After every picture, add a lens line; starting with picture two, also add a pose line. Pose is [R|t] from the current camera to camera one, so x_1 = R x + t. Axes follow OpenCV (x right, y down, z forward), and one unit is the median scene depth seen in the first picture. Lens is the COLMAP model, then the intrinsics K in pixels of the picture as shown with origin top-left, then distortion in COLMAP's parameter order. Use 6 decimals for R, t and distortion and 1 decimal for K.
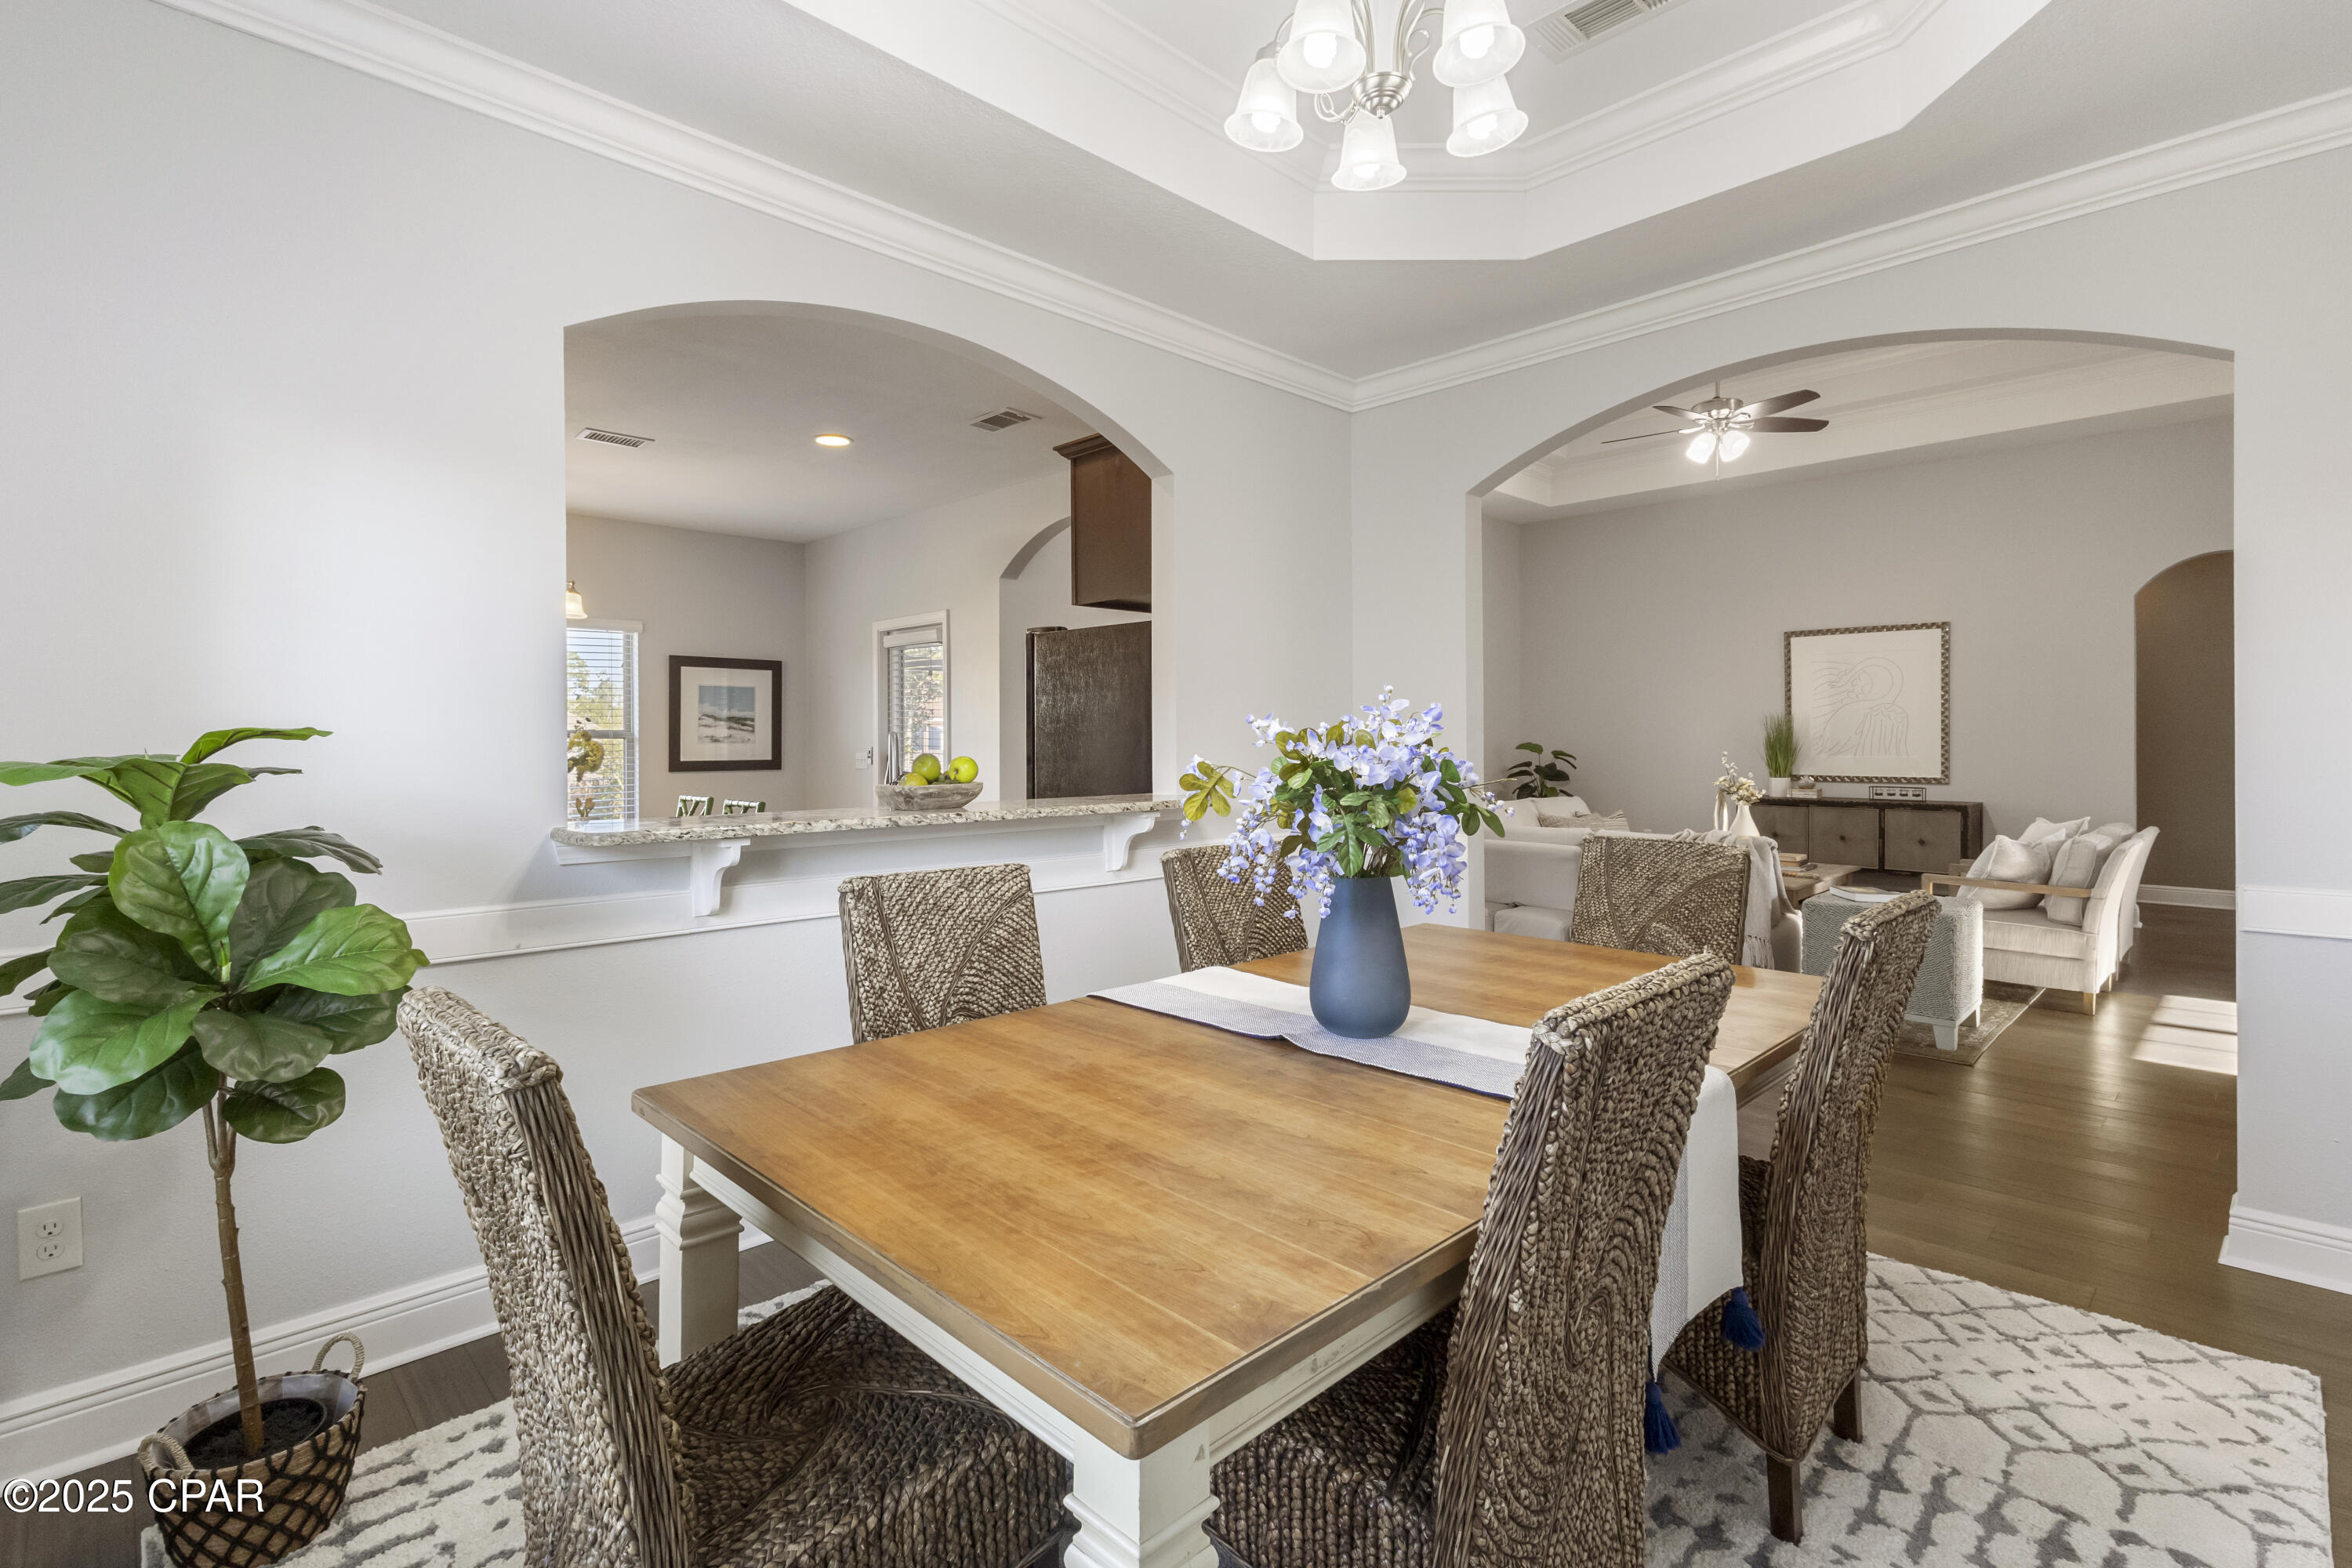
lens RADIAL K [[1104.0, 0, 1172.4], [0, 1104.0, 738.4], [0, 0, 1]] dist [0.008131, -0.001168]
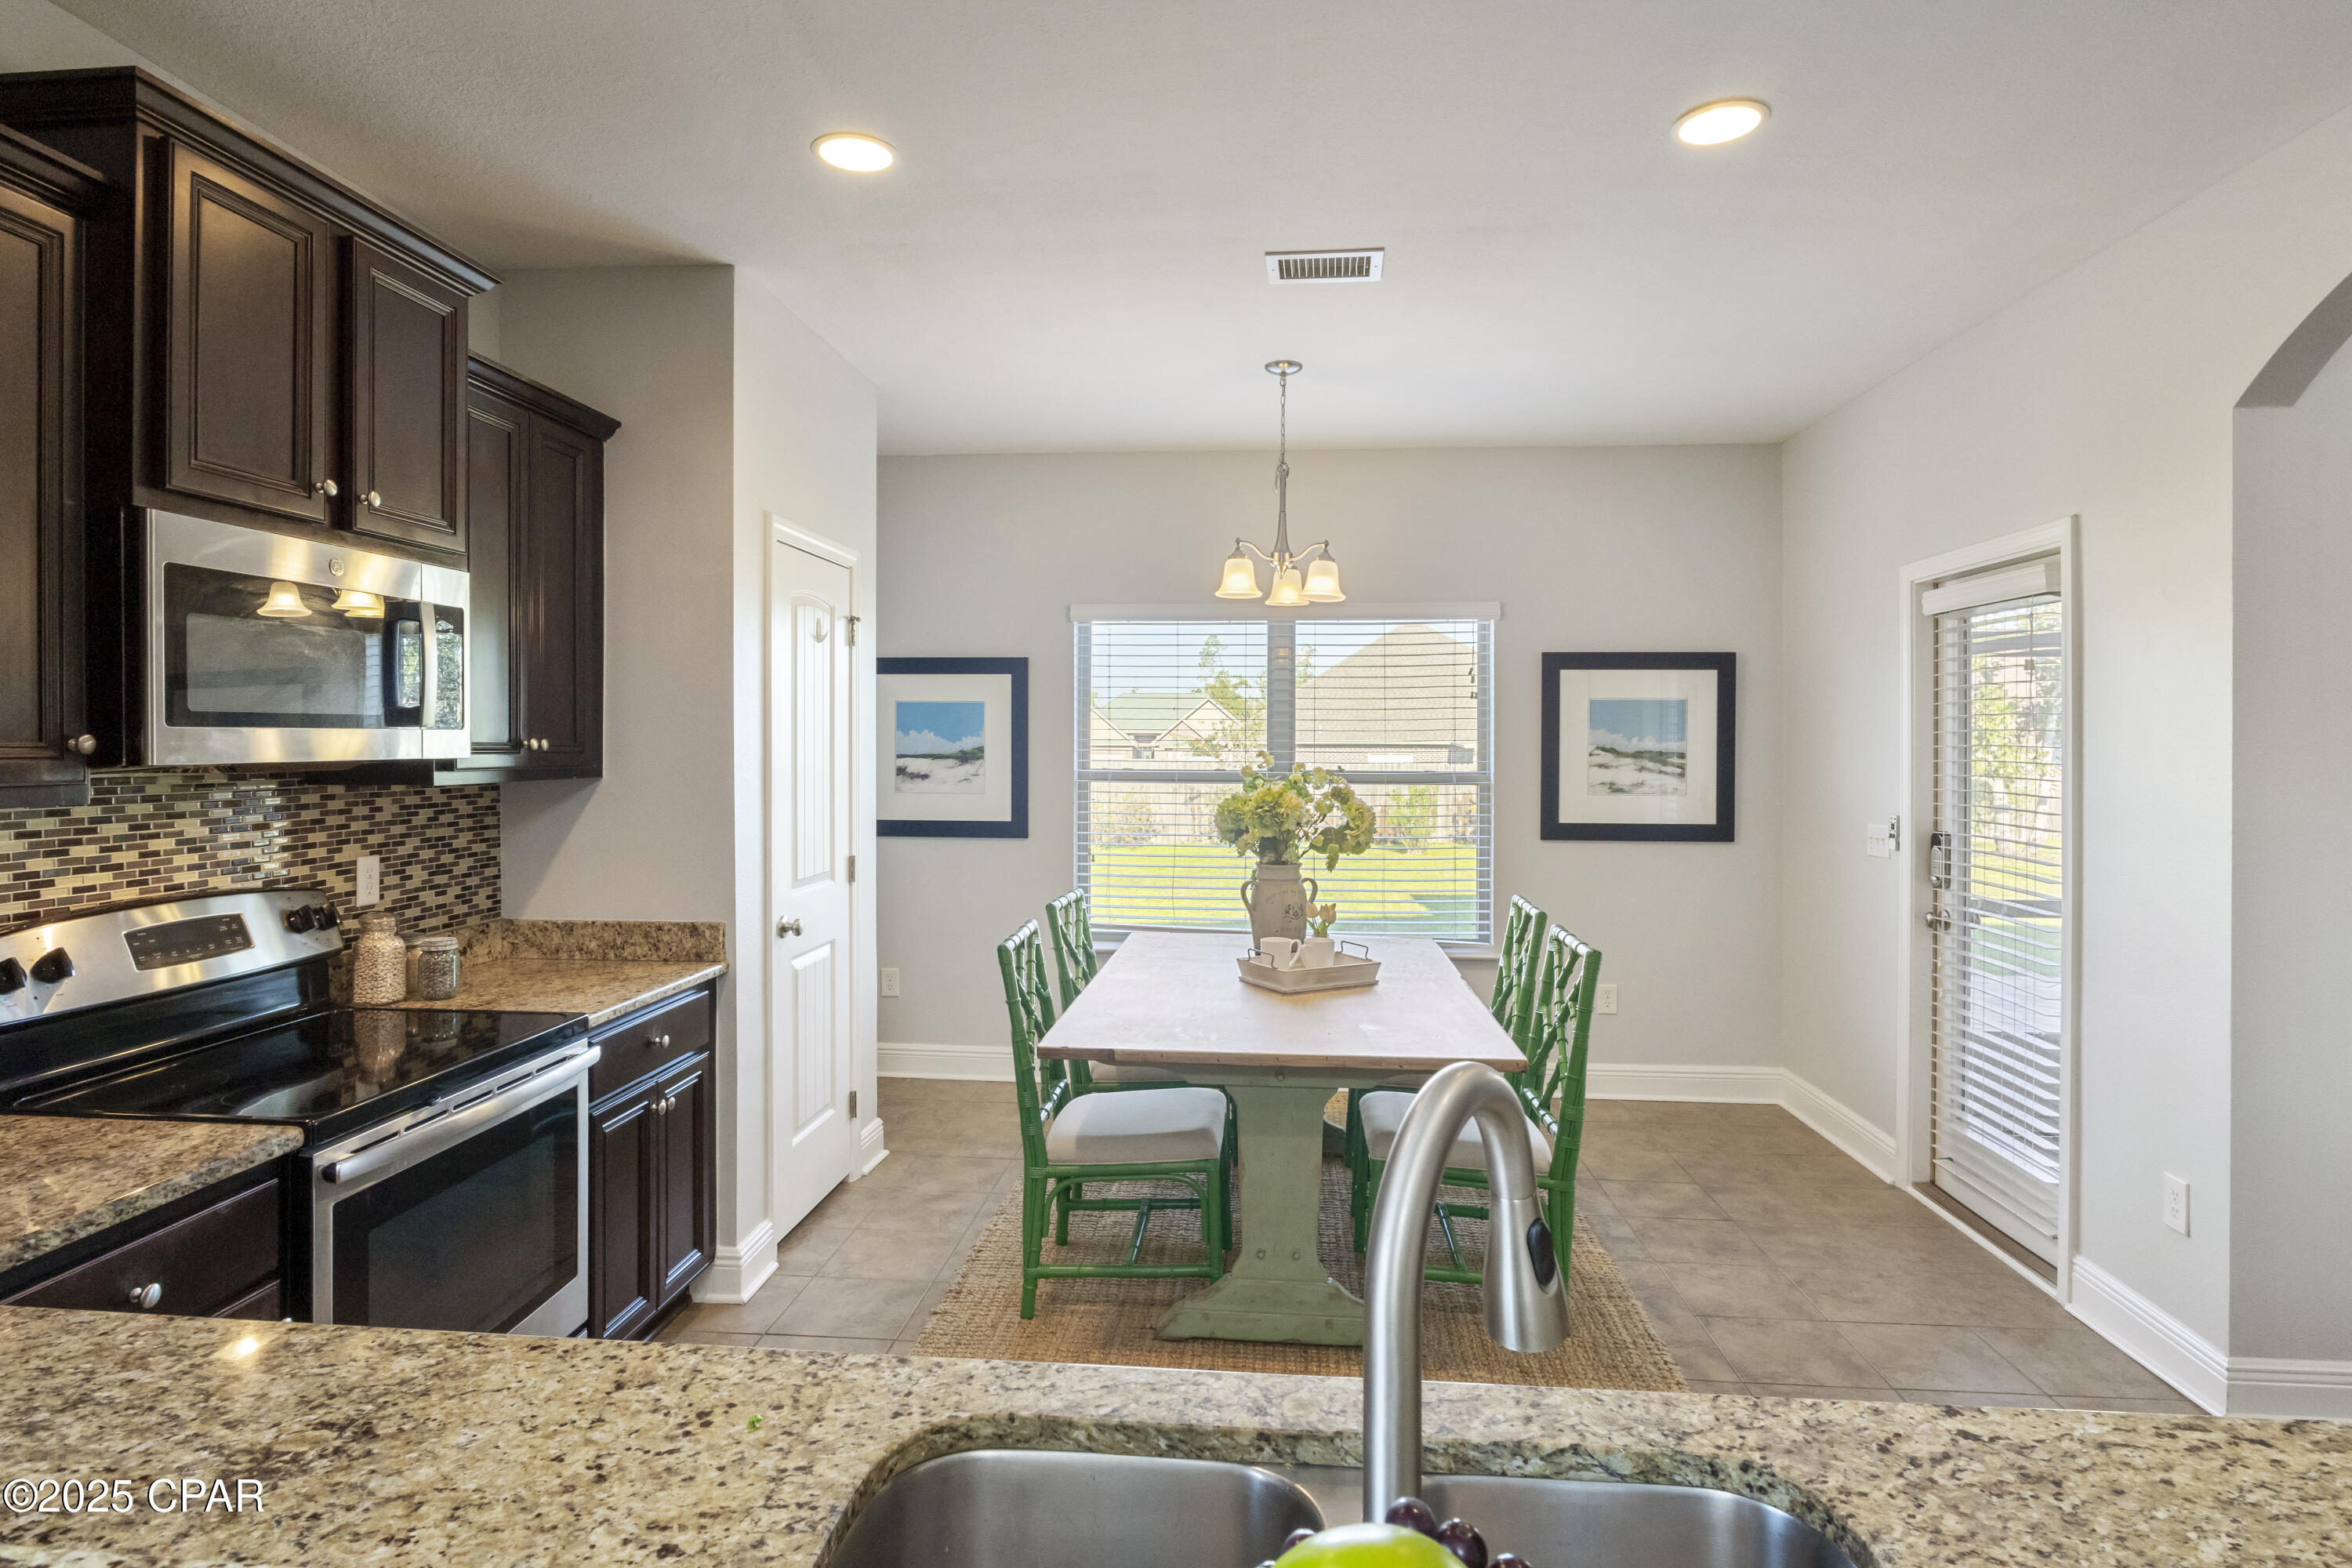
lens RADIAL K [[1235.0, 0, 1149.7], [0, 1235.0, 741.5], [0, 0, 1]] dist [-0.010250, -0.000773]
pose [[0.640779, 0.005412, -0.767707, -0.058521], [-0.004867, 0.999984, 0.002987, -0.024654], [0.767710, 0.001823, 0.640795, 0.362617]]
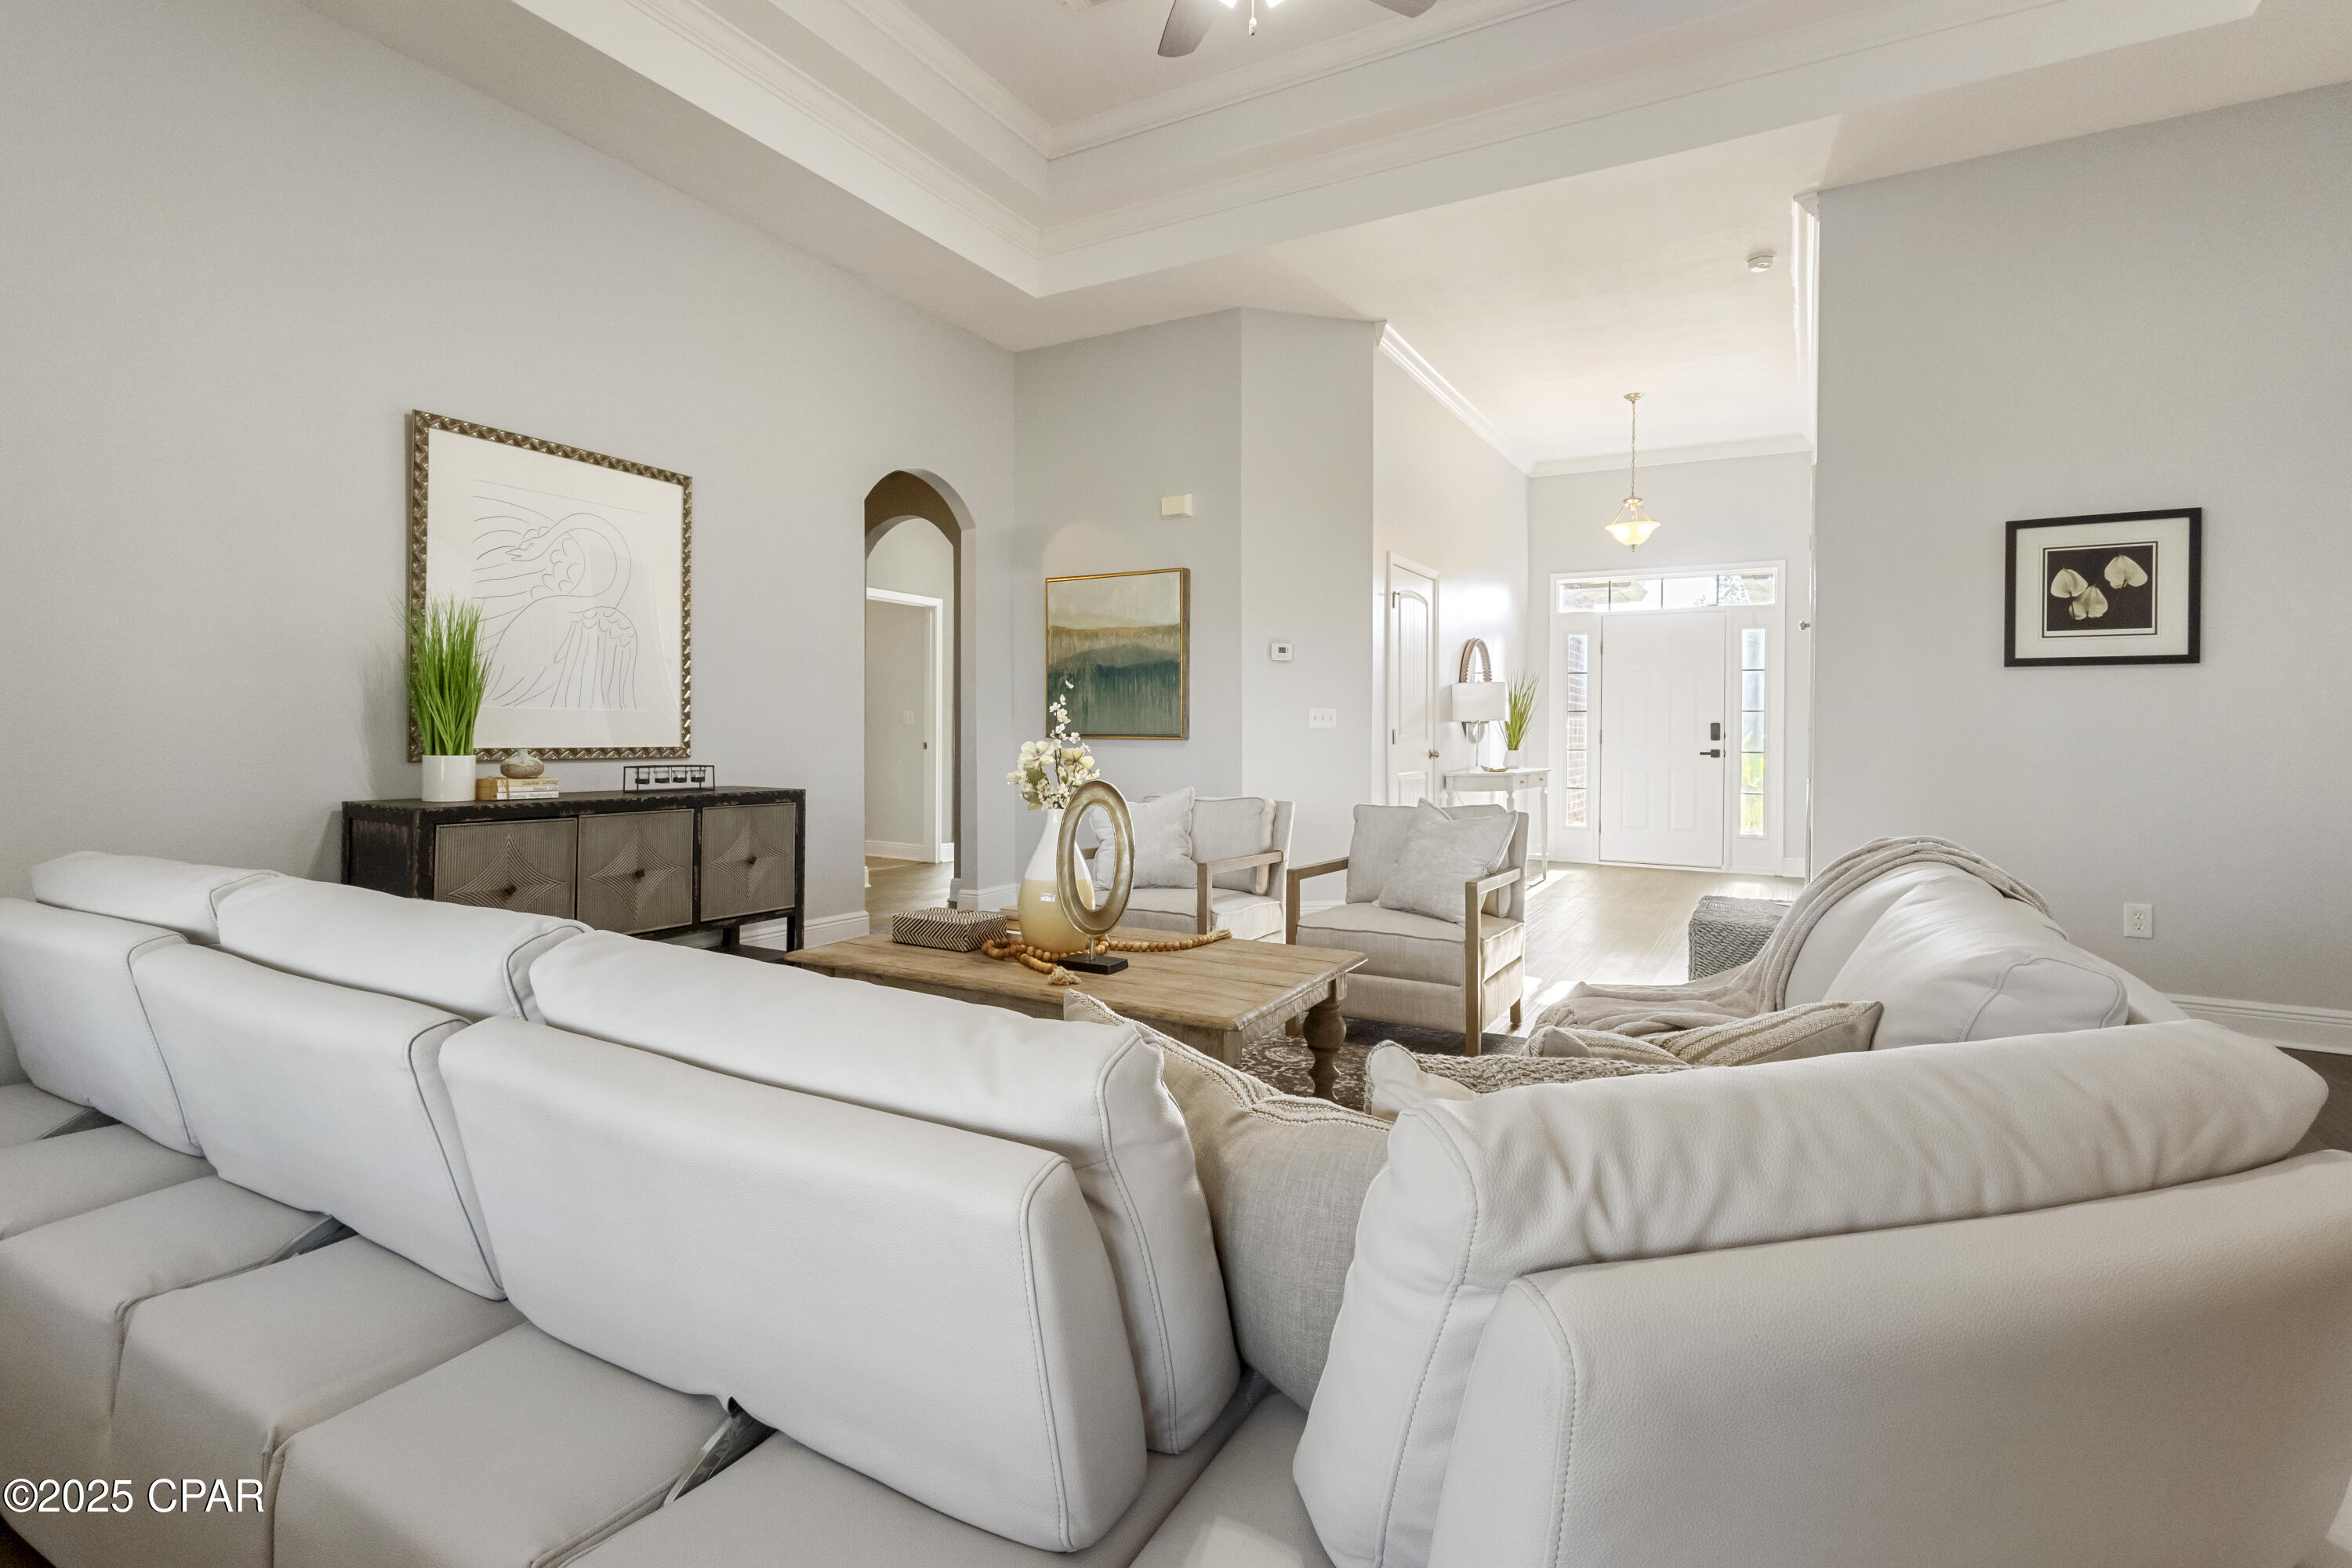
lens RADIAL K [[1104.0, 0, 1180.1], [0, 1104.0, 733.2], [0, 0, 1]] dist [0.008131, -0.001168]
pose [[-0.275612, -0.001329, 0.961268, 0.076280], [-0.009201, 0.999957, -0.001256, 0.027681], [-0.961225, -0.009191, -0.275612, 0.945117]]
